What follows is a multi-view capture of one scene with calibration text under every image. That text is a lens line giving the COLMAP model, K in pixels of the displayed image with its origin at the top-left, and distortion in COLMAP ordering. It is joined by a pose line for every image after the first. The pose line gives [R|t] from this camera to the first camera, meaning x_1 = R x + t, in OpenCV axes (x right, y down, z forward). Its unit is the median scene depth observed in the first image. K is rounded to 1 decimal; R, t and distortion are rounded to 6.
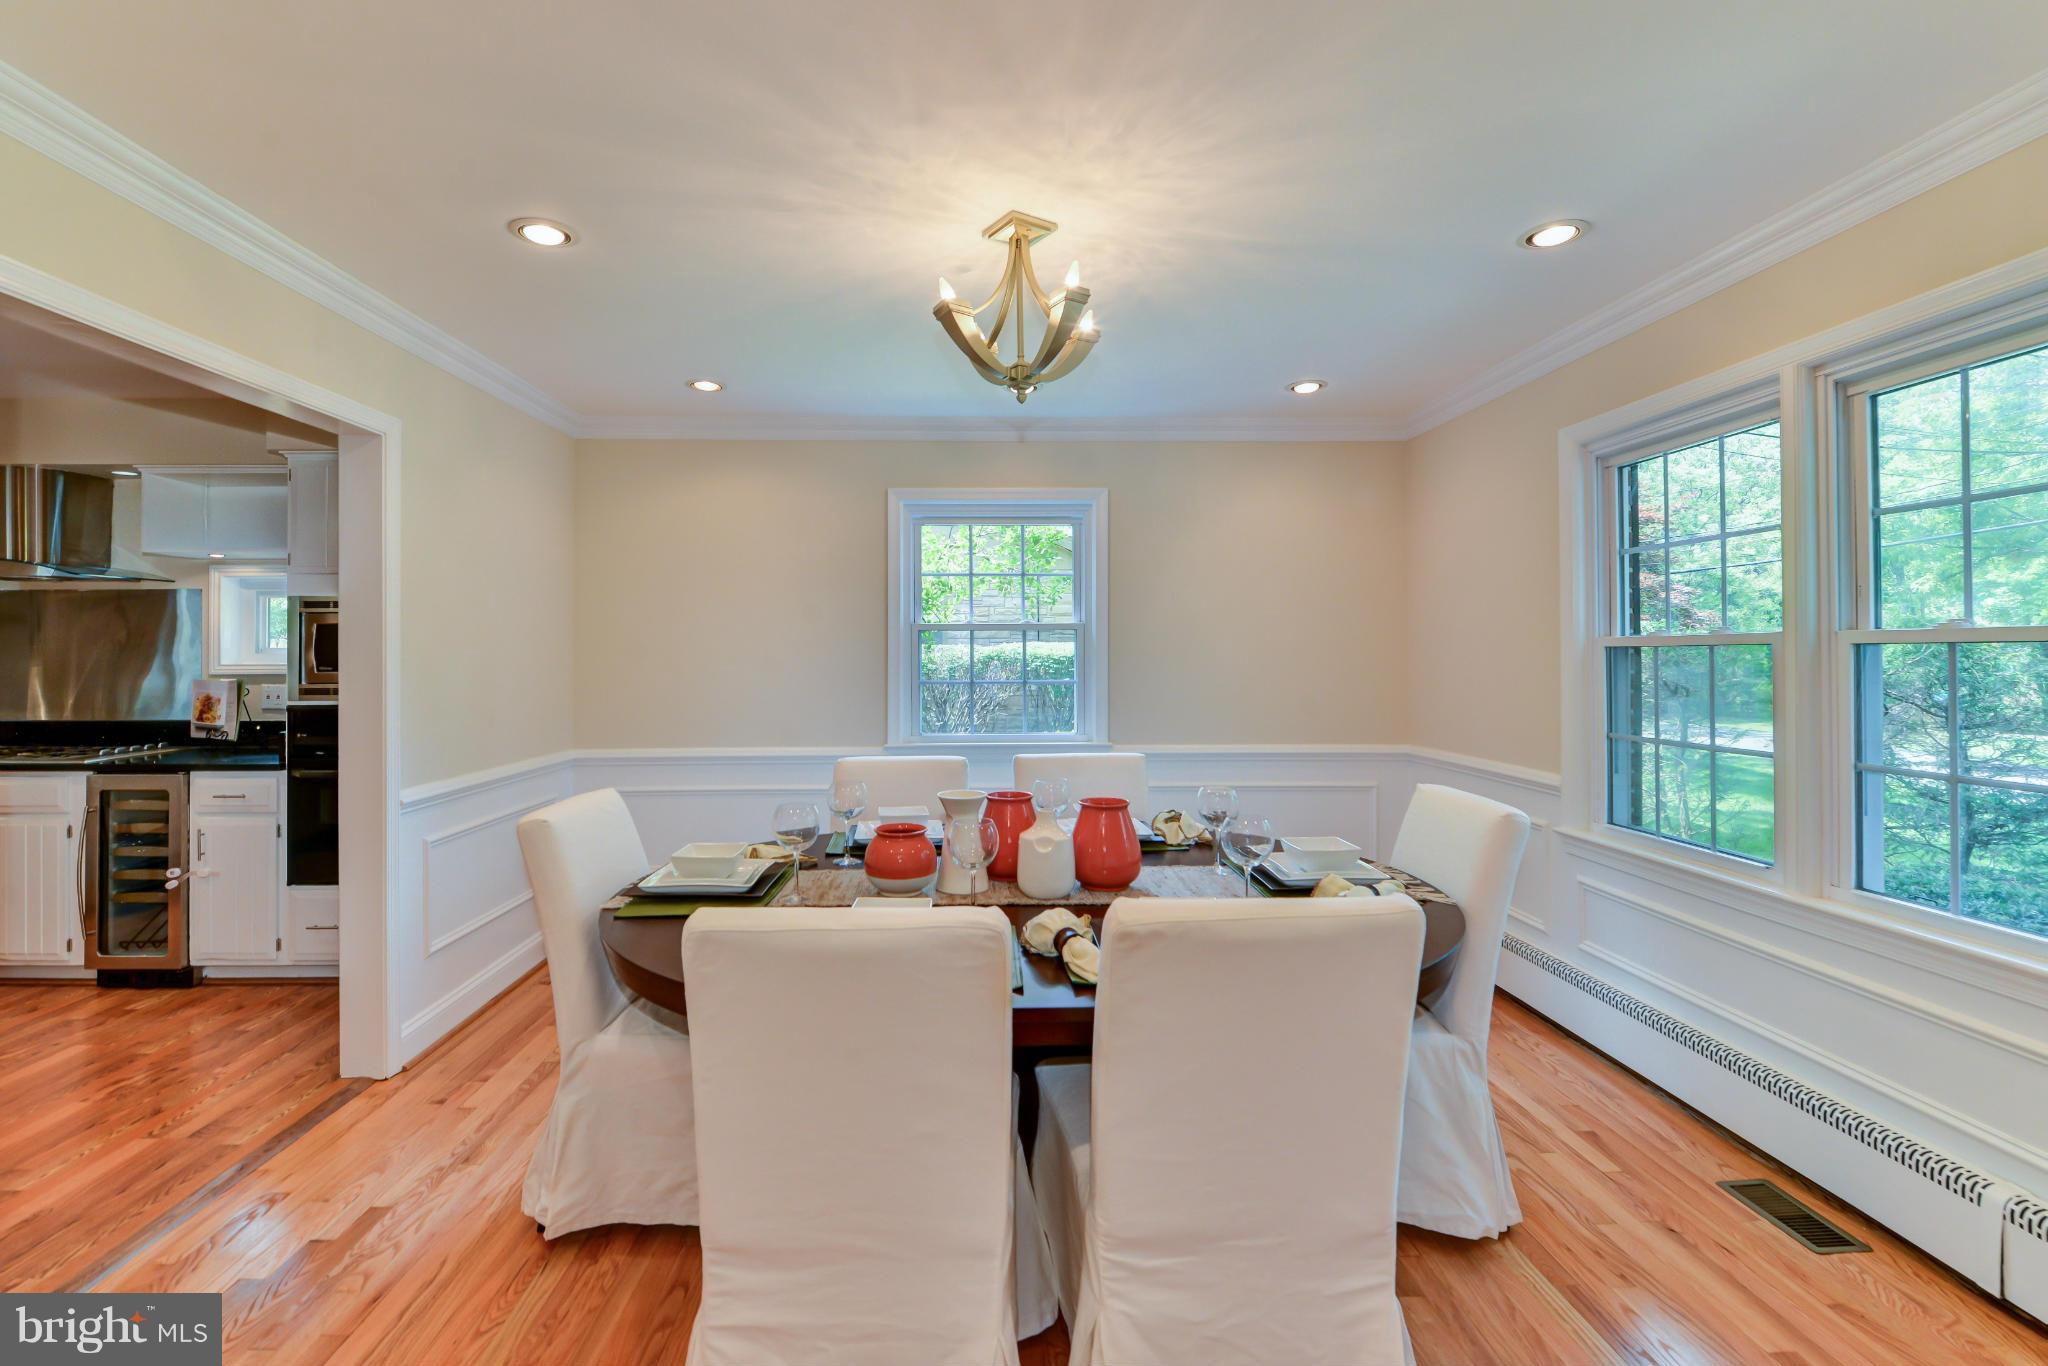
lens RADIAL K [[987.6, 0, 1021.1], [0, 987.6, 651.0], [0, 0, 1]] dist [-0.001030, -0.000330]
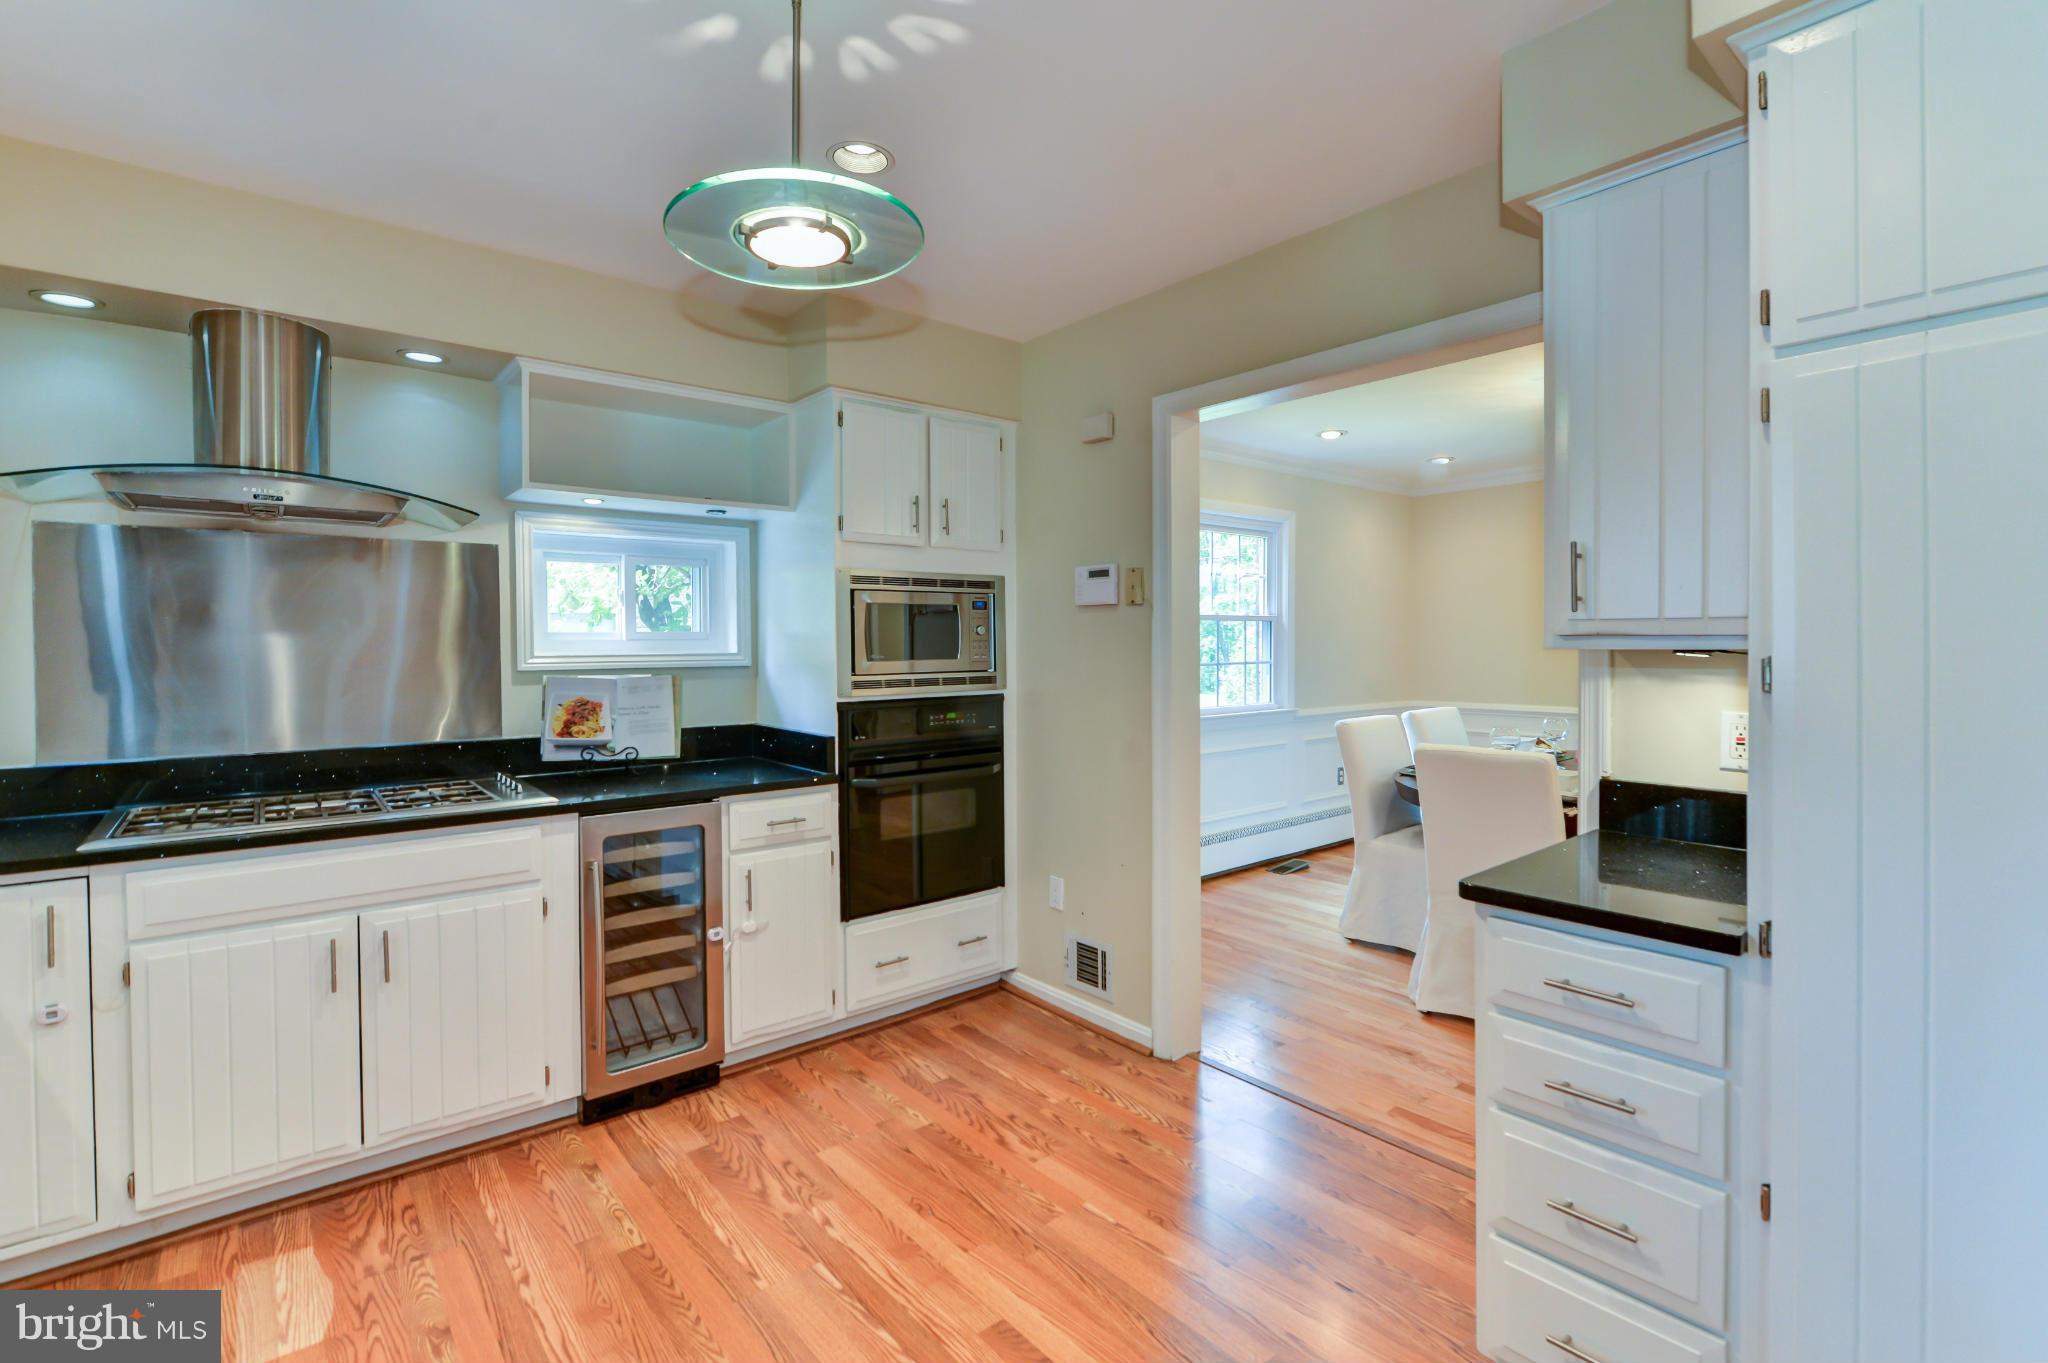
lens RADIAL K [[942.9, 0, 1148.2], [0, 942.9, 663.2], [0, 0, 1]] dist [-0.016629, -0.000192]
pose [[0.729073, -0.016713, 0.684232, -1.086791], [0.003193, 0.999774, 0.021018, 0.007592], [-0.684429, -0.013139, 0.728961, 0.263797]]
